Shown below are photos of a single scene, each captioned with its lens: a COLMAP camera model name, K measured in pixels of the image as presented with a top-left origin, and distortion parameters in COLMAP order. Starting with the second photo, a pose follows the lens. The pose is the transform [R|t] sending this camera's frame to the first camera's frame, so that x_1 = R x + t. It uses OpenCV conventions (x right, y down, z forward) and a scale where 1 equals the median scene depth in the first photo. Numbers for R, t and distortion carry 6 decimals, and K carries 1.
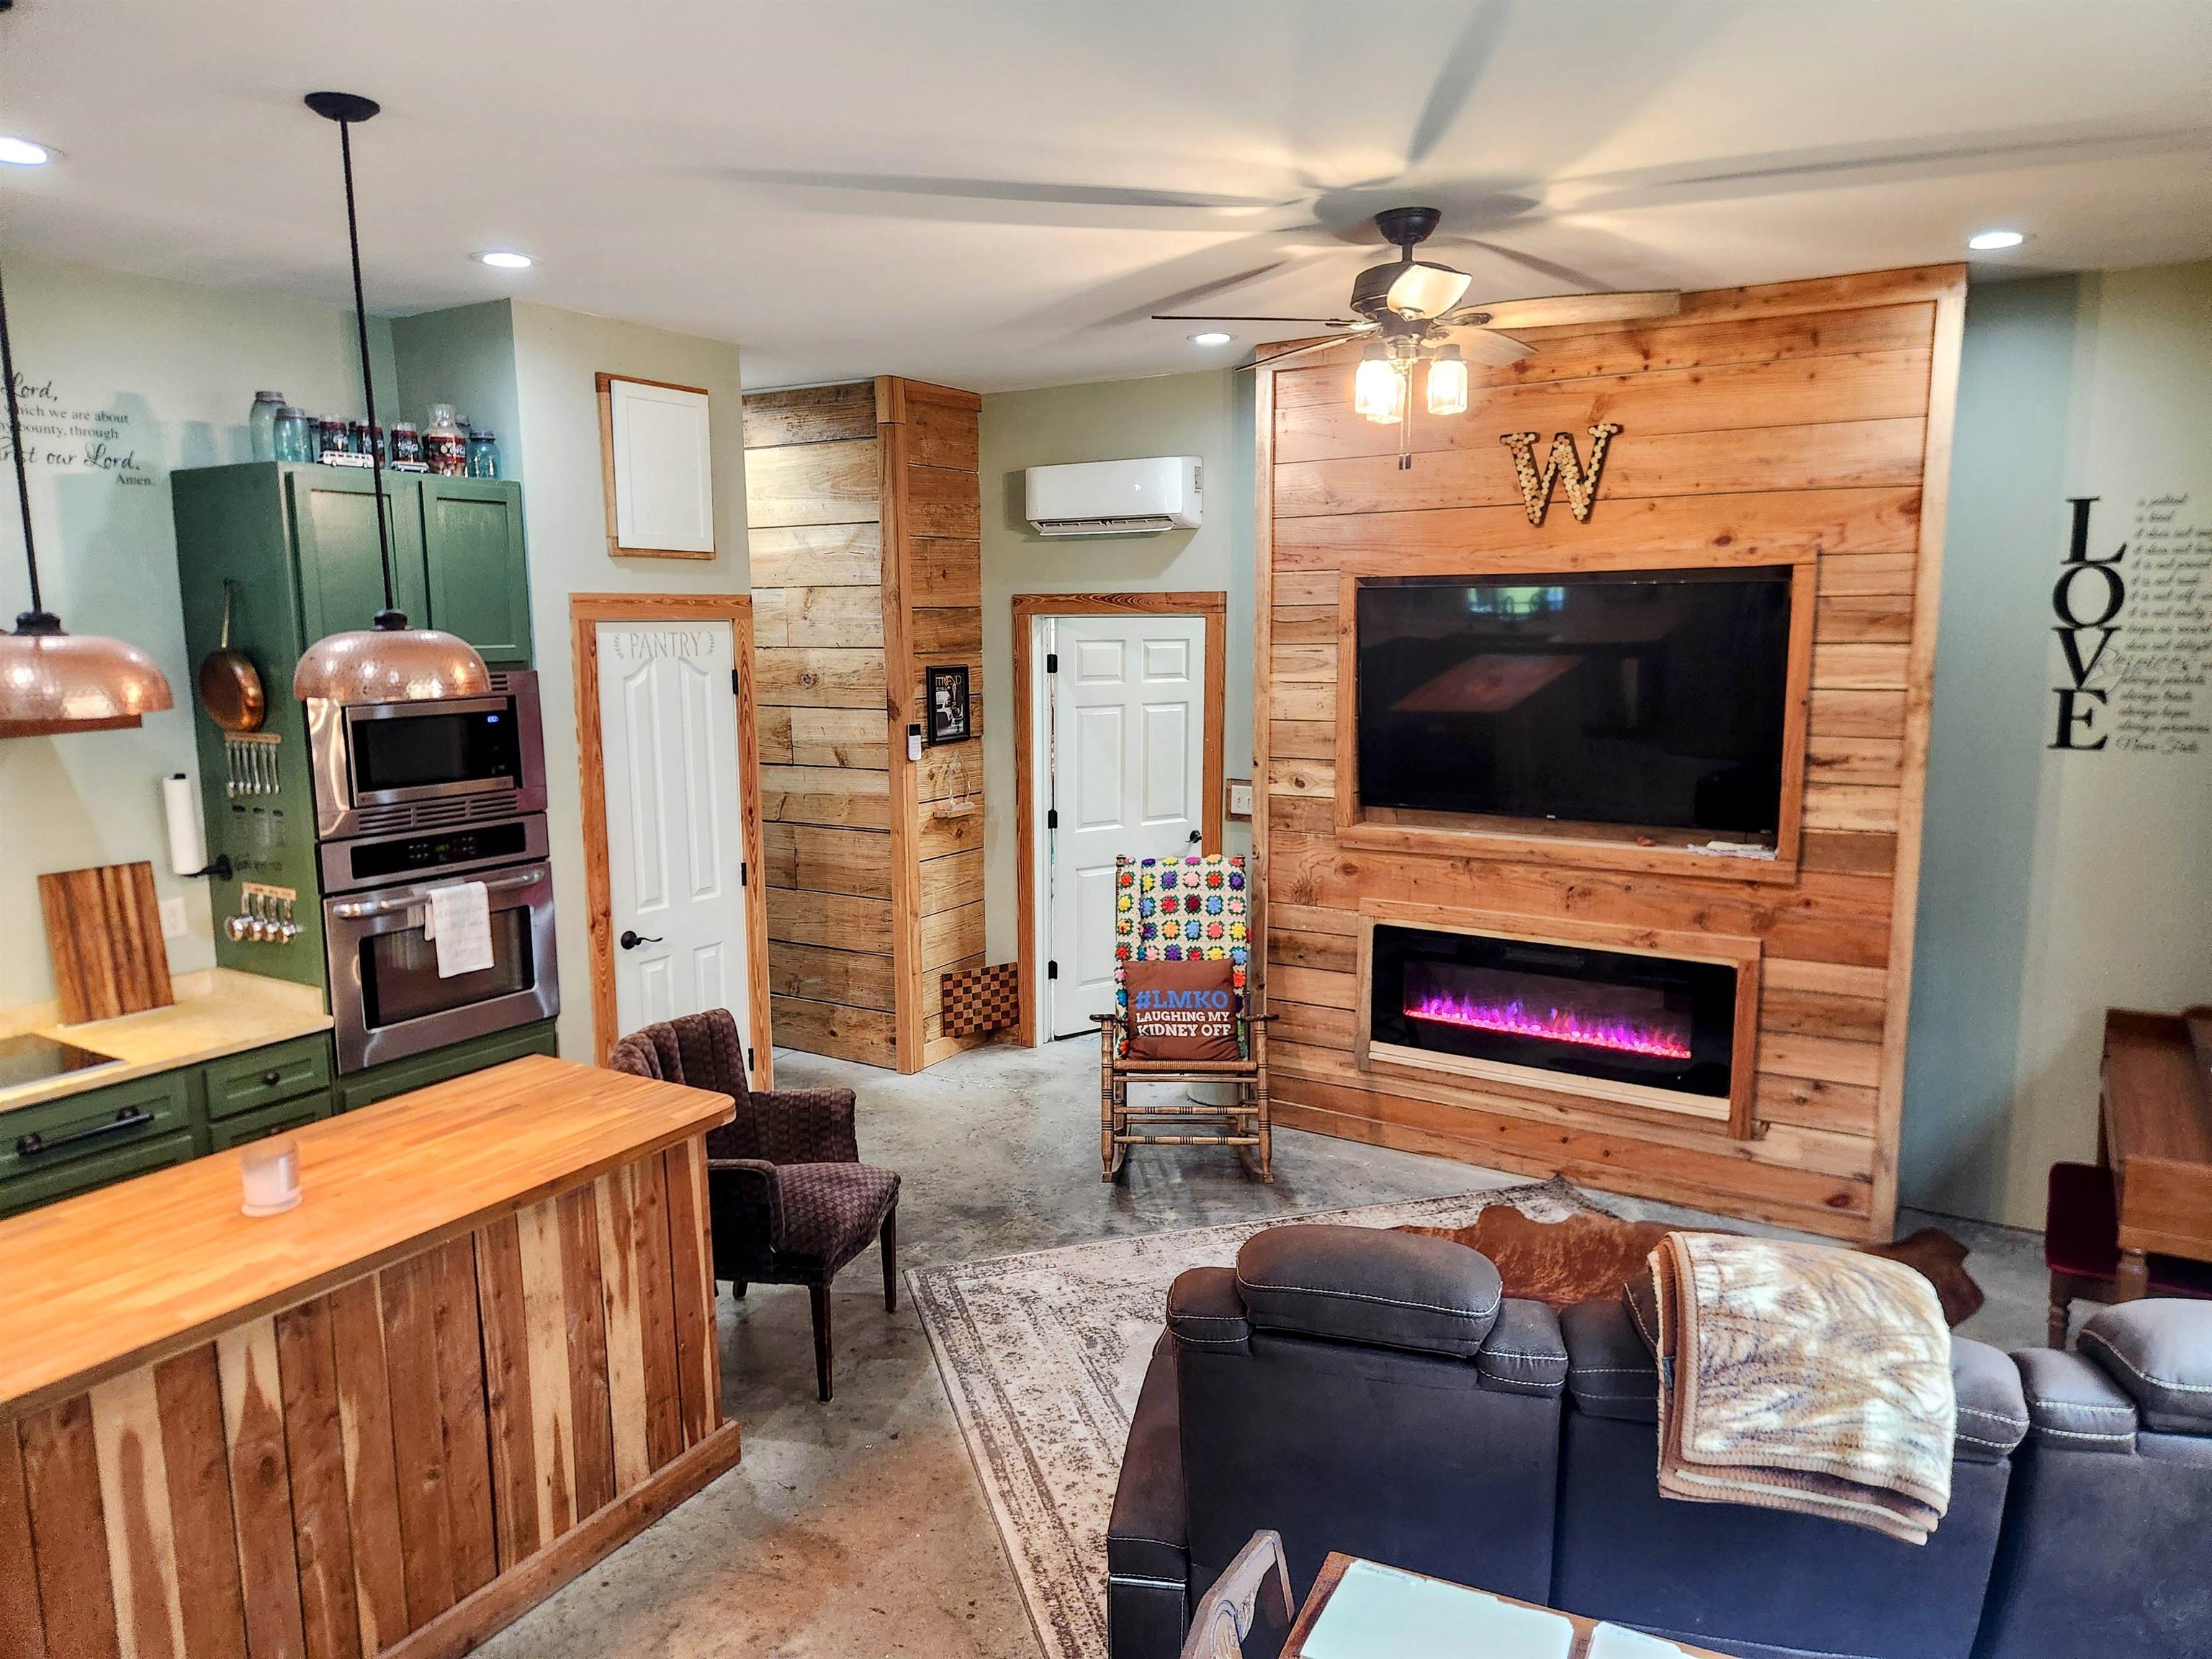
lens RADIAL K [[1498.7, 0, 1105.7], [0, 1498.7, 864.4], [0, 0, 1]] dist [0.059583, -0.045655]
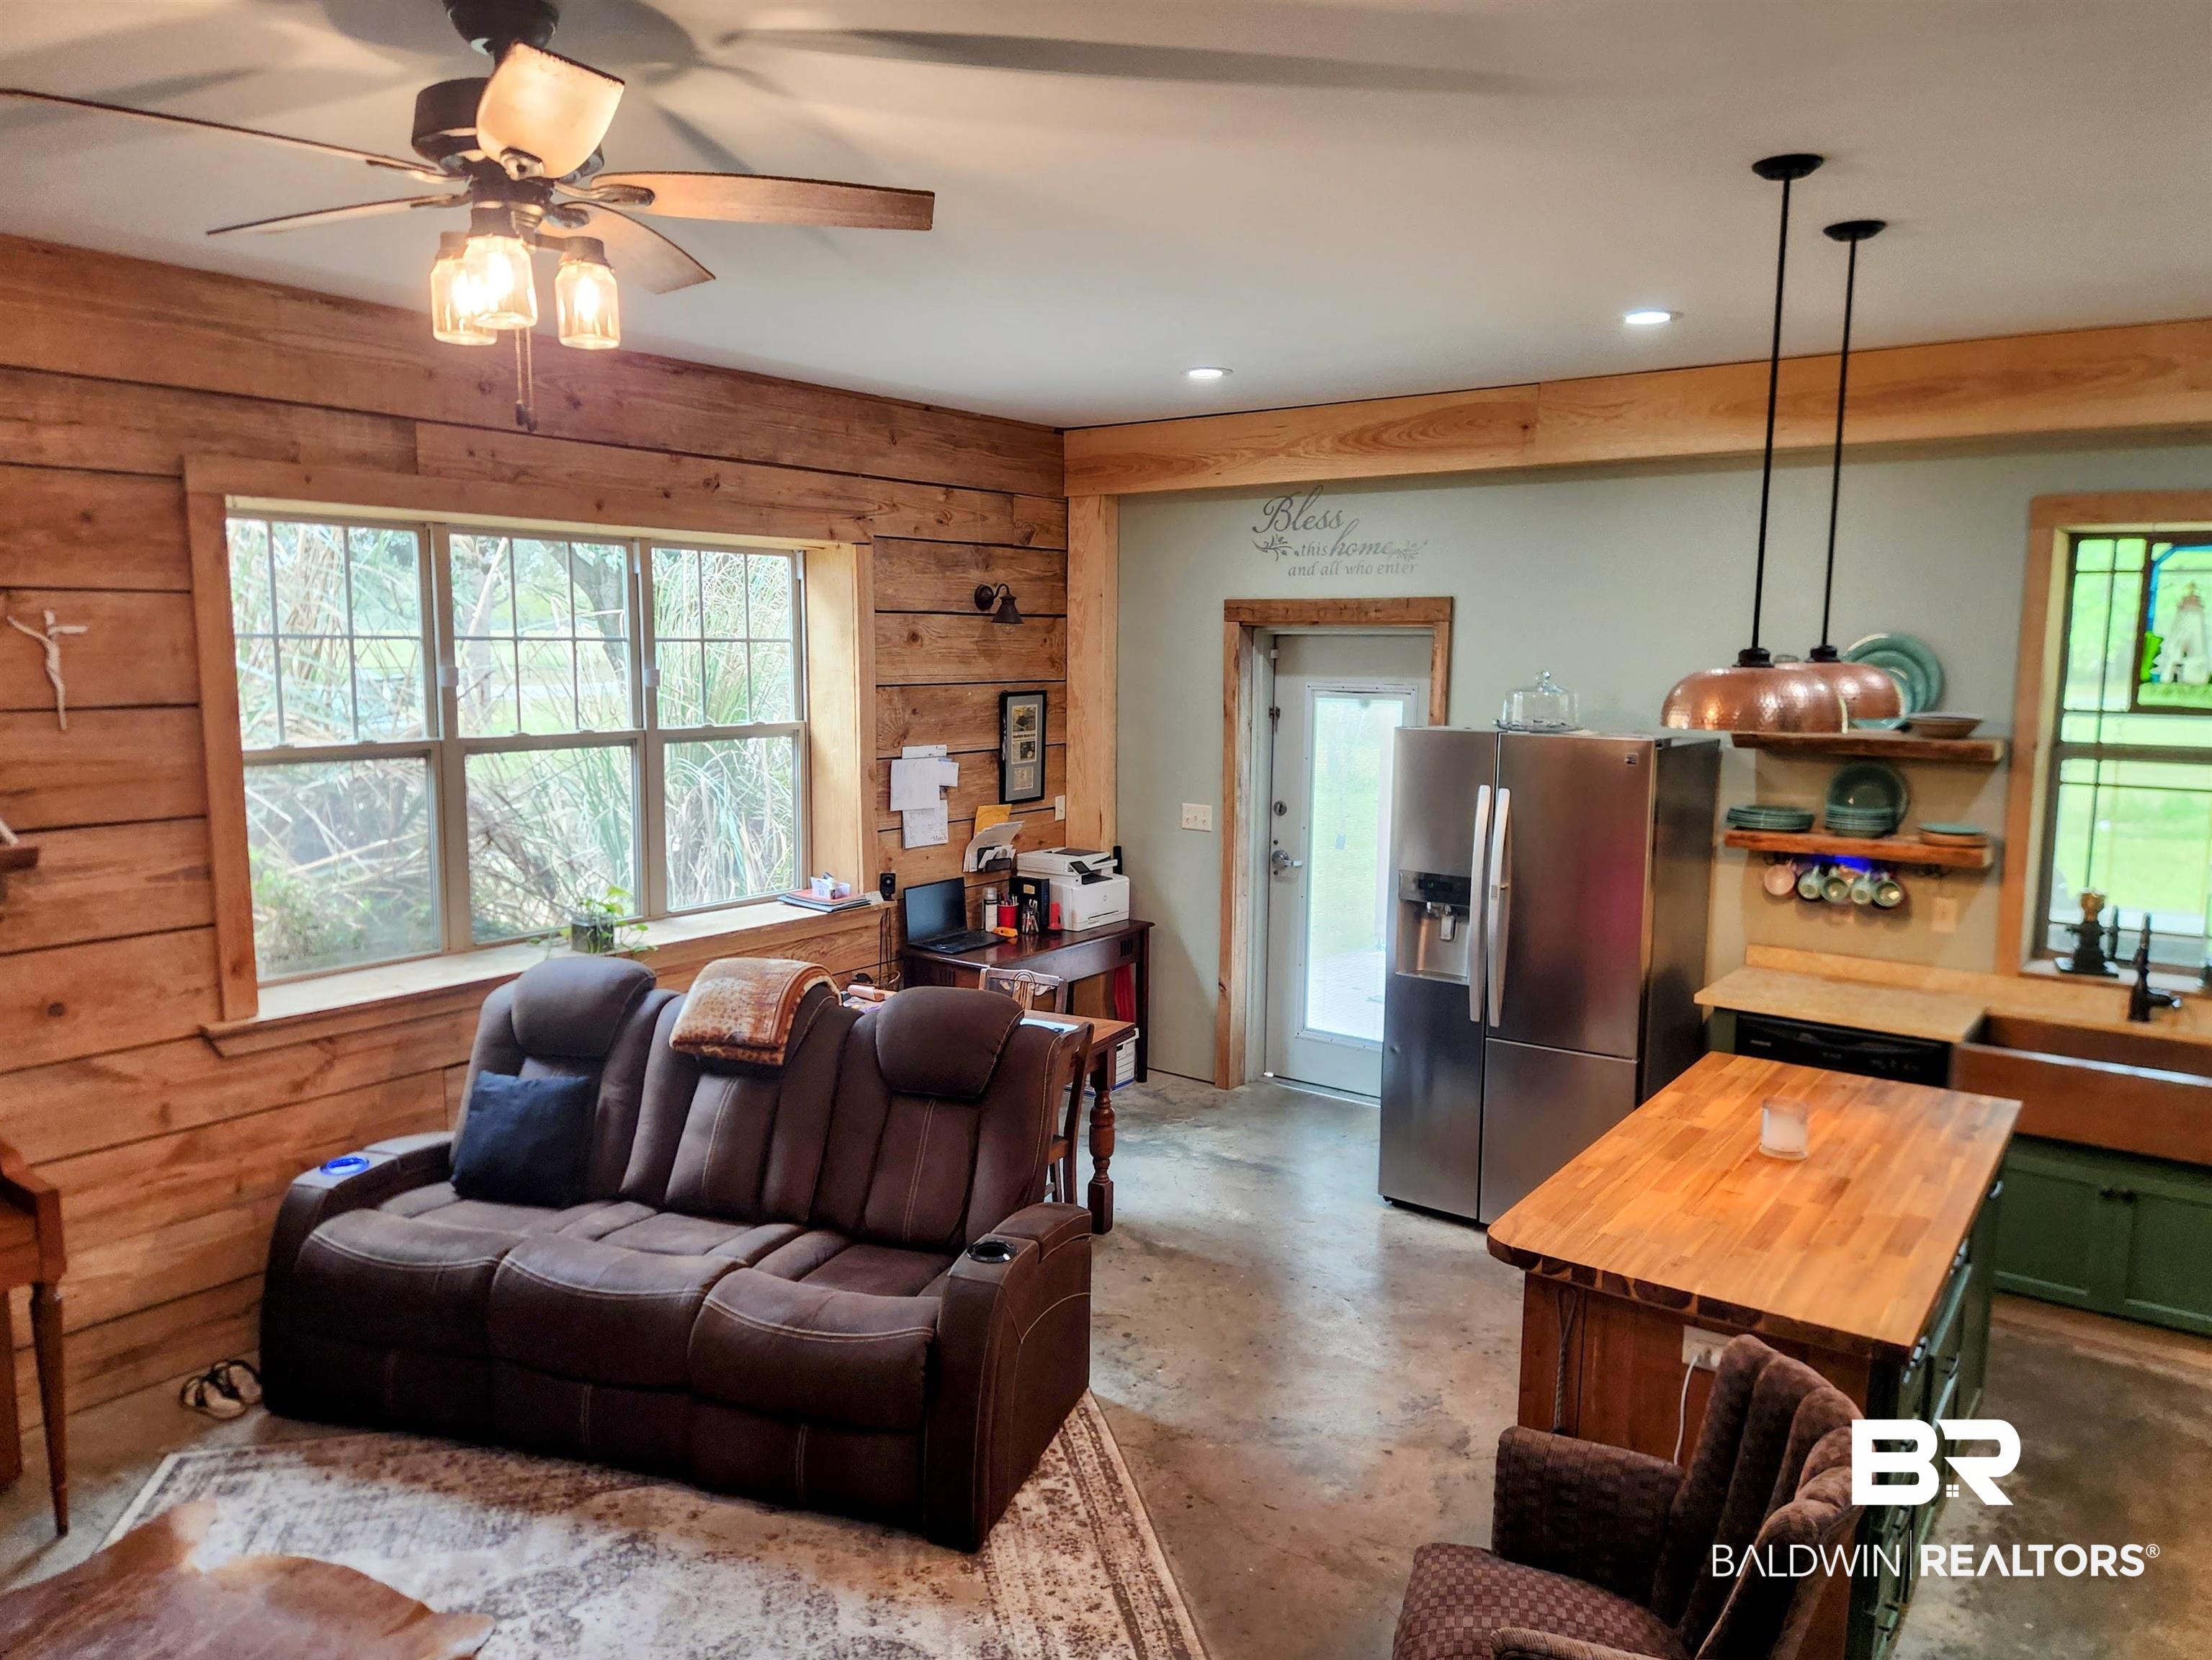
lens RADIAL K [[1498.9, 0, 1088.5], [0, 1498.9, 830.0], [0, 0, 1]] dist [0.059583, -0.045655]
pose [[-0.996939, -0.007732, 0.077801, -0.063543], [0.015834, 0.954512, 0.297752, -0.222522], [-0.076564, 0.298072, -0.951468, 1.260487]]
